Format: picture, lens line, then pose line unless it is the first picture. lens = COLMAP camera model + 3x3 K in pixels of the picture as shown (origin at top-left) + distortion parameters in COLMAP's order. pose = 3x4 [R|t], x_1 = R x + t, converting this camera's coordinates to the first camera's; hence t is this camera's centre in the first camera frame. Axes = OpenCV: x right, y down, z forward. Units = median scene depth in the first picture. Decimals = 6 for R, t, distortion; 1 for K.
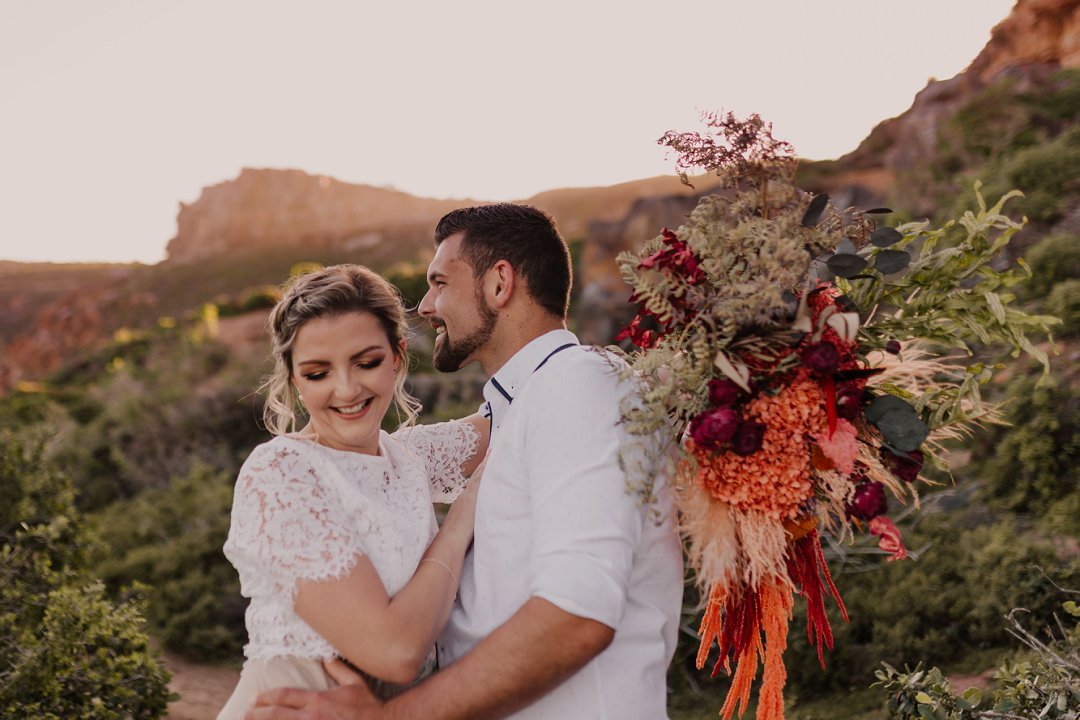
lens RADIAL K [[1140.0, 0, 459.5], [0, 1140.0, 299.9], [0, 0, 1]] dist [-0.003699, 0.011281]
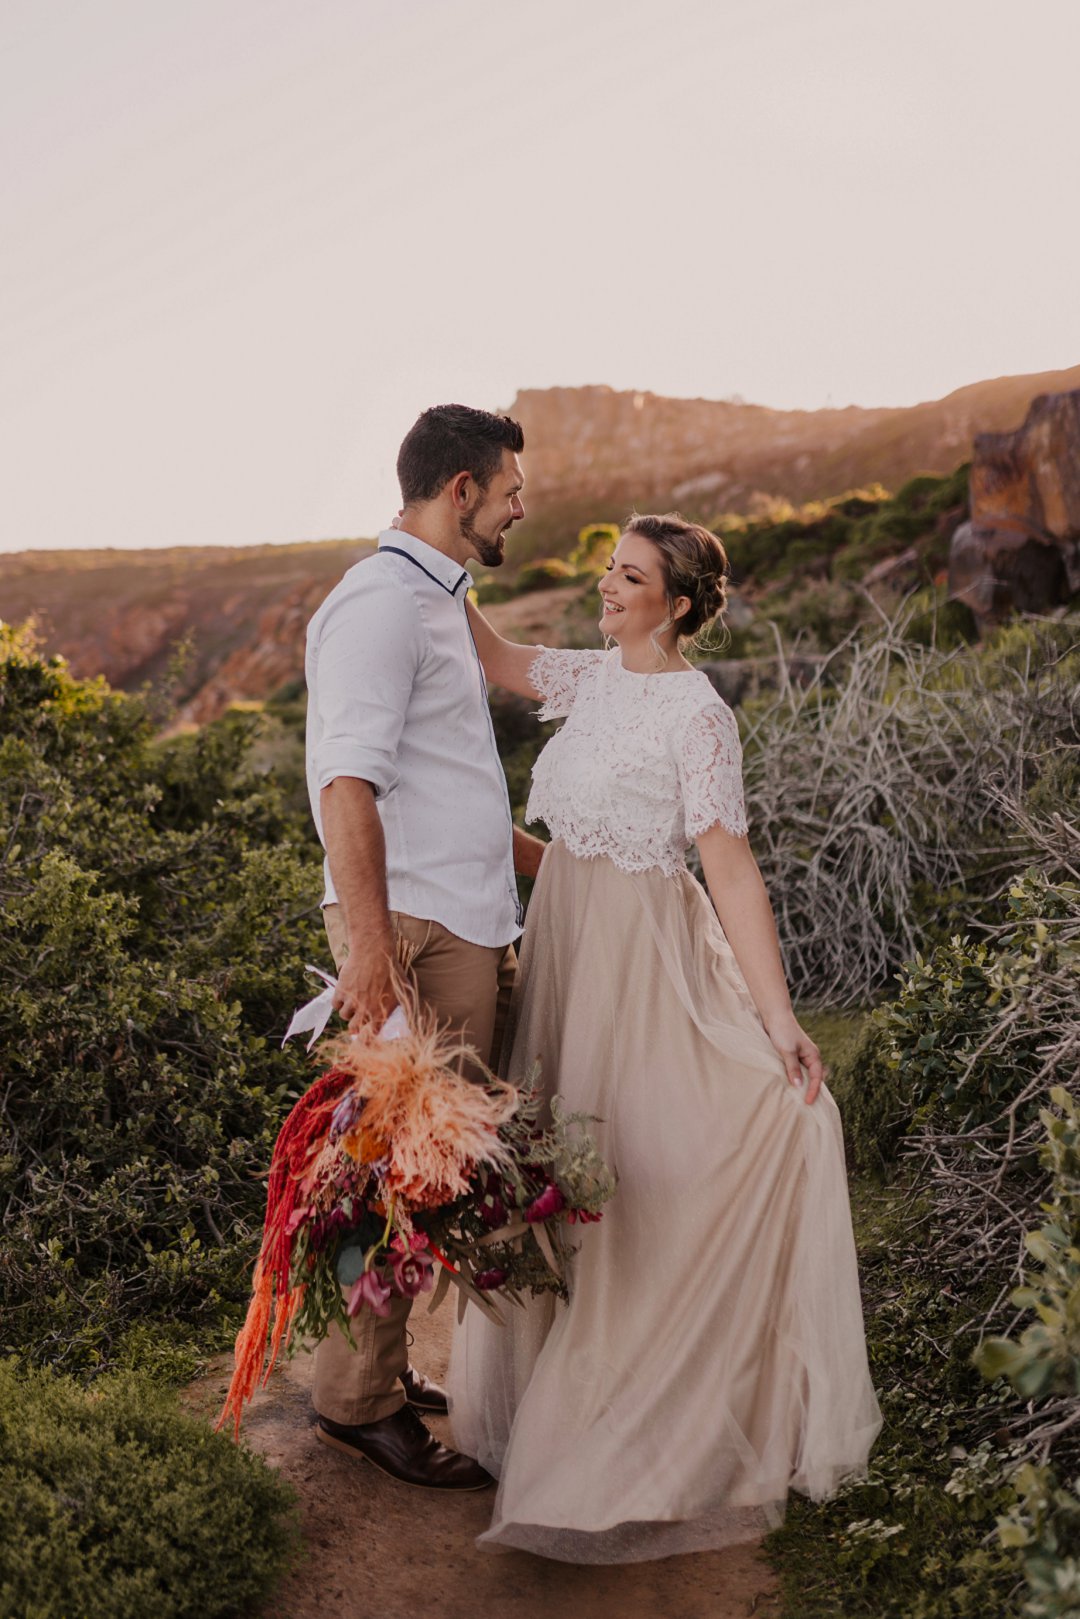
lens RADIAL K [[1679.2, 0, 505.2], [0, 1679.2, 748.9], [0, 0, 1]] dist [-0.002553, 0.011691]
pose [[0.975909, -0.042415, -0.214016, 0.088102], [0.064494, 0.993167, 0.097263, 0.010399], [0.208428, -0.108722, 0.971976, -0.184201]]
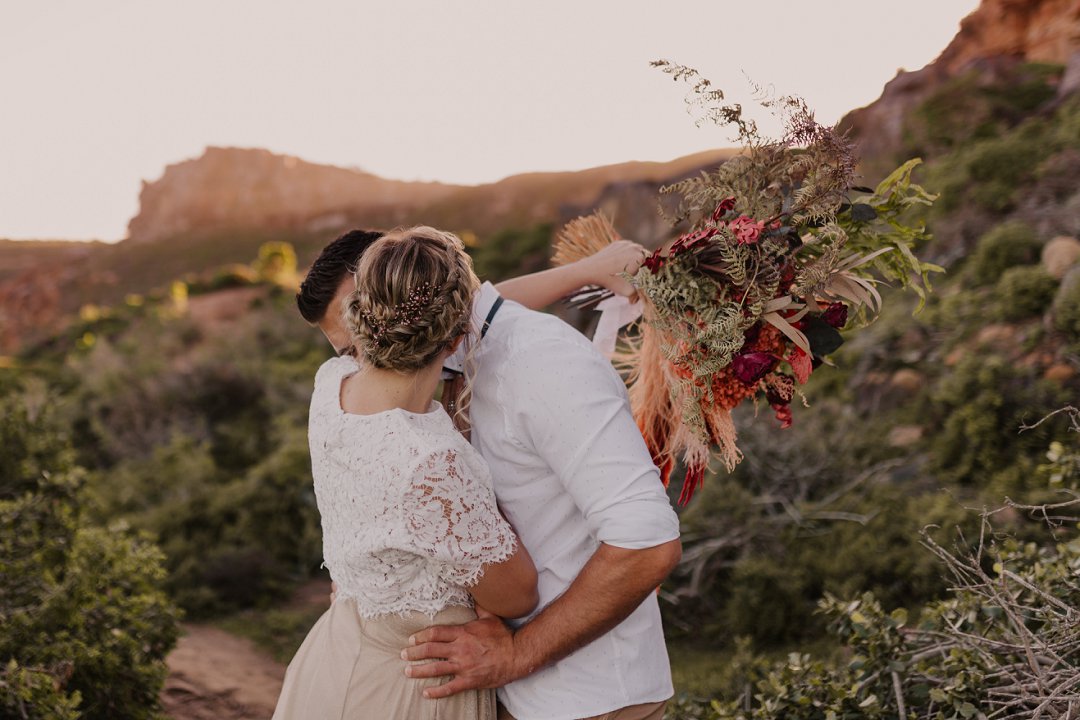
lens RADIAL K [[1158.4, 0, 444.2], [0, 1158.4, 295.6], [0, 0, 1]] dist [-0.004555, 0.001388]
pose [[0.999735, 0.014121, 0.018189, -0.011886], [-0.014300, 0.999850, 0.009768, 0.005203], [-0.018048, -0.010025, 0.999787, -0.050579]]
